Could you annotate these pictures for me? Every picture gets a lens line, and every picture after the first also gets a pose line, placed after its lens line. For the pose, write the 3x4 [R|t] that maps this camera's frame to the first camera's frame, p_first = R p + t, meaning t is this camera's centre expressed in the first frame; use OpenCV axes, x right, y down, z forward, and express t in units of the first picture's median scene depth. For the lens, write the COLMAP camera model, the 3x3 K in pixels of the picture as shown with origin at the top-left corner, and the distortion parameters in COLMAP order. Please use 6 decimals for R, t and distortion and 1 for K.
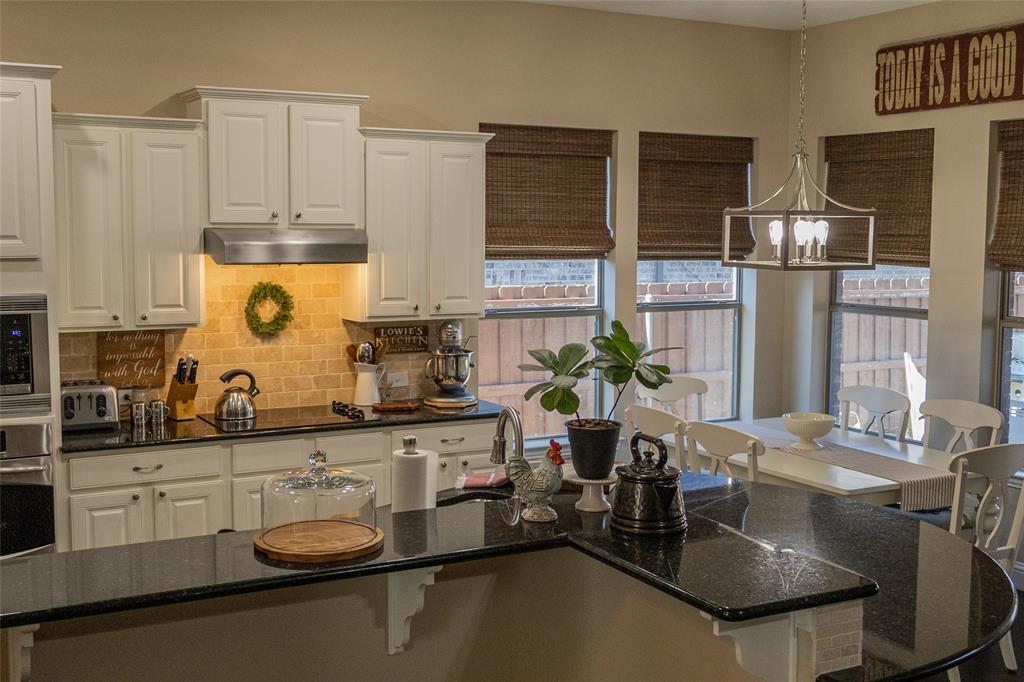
lens RADIAL K [[1174.8, 0, 497.5], [0, 1174.8, 334.9], [0, 0, 1]] dist [-0.006834, 0.000000]
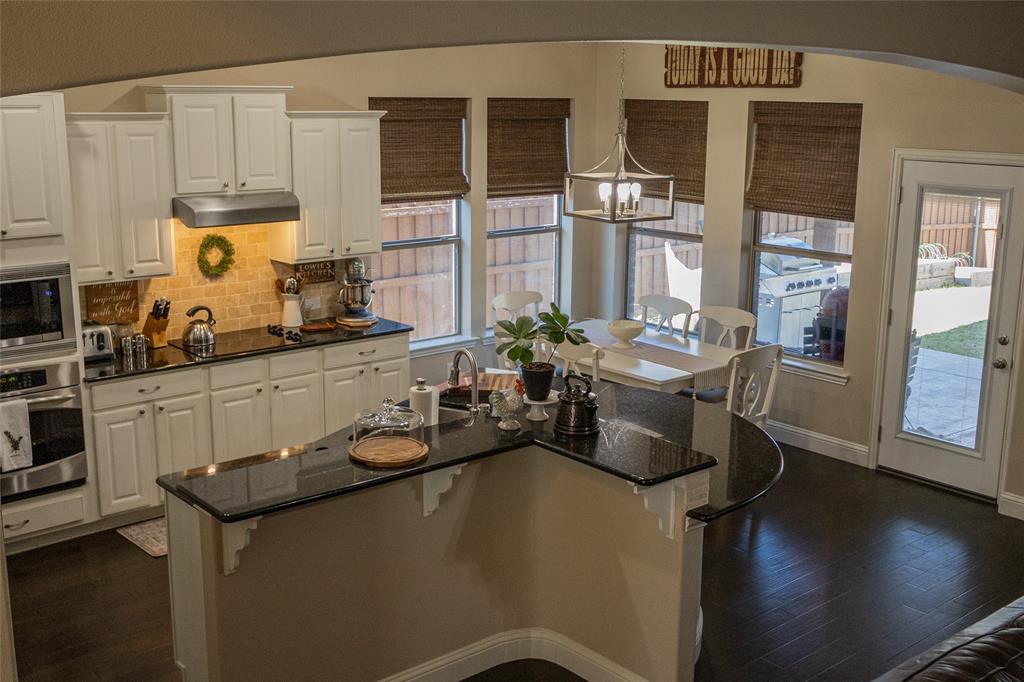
lens RADIAL K [[1116.5, 0, 505.6], [0, 1116.5, 343.8], [0, 0, 1]] dist [-0.016205, 0.000000]
pose [[0.976727, -0.043392, 0.210053, -0.145805], [0.015324, 0.990937, 0.133448, -0.082801], [-0.213940, -0.127124, 0.968540, -0.239174]]
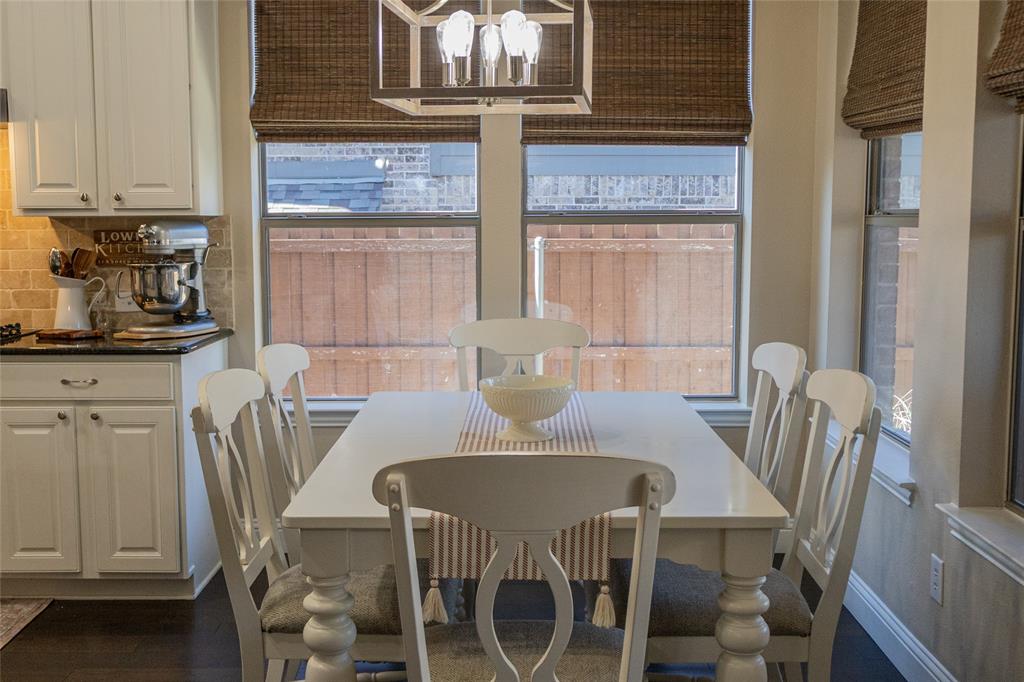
lens RADIAL K [[1116.5, 0, 513.8], [0, 1116.5, 337.7], [0, 0, 1]] dist [-0.016205, 0.000000]
pose [[0.878694, 0.045206, -0.475241, 0.494772], [-0.036497, 0.998954, 0.027541, 0.034514], [0.475989, -0.006855, 0.879425, 0.527262]]
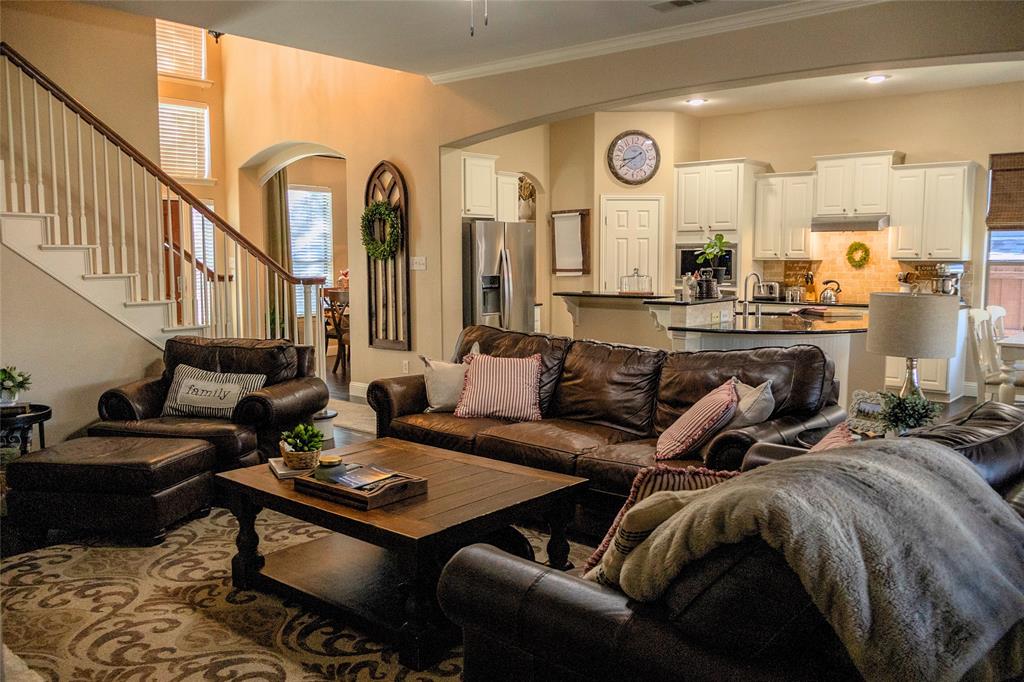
lens RADIAL K [[859.4, 0, 505.7], [0, 859.4, 333.9], [0, 0, 1]] dist [0.009027, -0.006251]
pose [[0.361105, 0.082014, -0.928912, 1.050424], [-0.083356, 0.994976, 0.055444, 0.089317], [0.928792, 0.057409, 0.366127, -0.171608]]
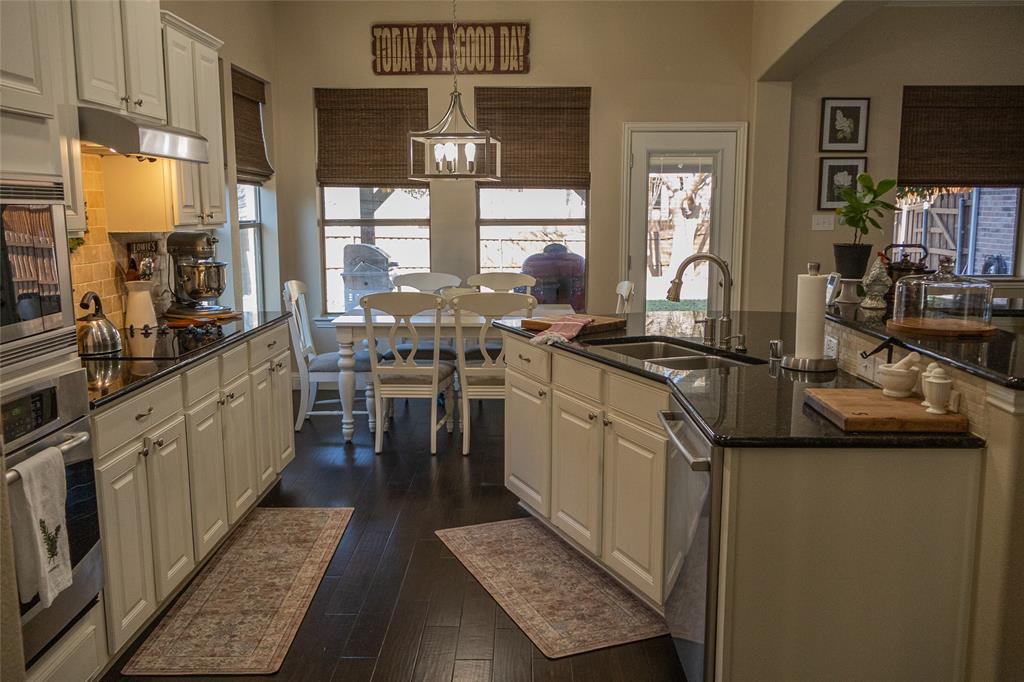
lens RADIAL K [[857.5, 0, 519.5], [0, 857.5, 344.8], [0, 0, 1]] dist [-0.004809, 0.006537]
pose [[0.477074, -0.144314, 0.866934, -0.567608], [0.088356, 0.989304, 0.116062, 0.022385], [-0.874410, 0.021229, 0.484722, 0.443836]]
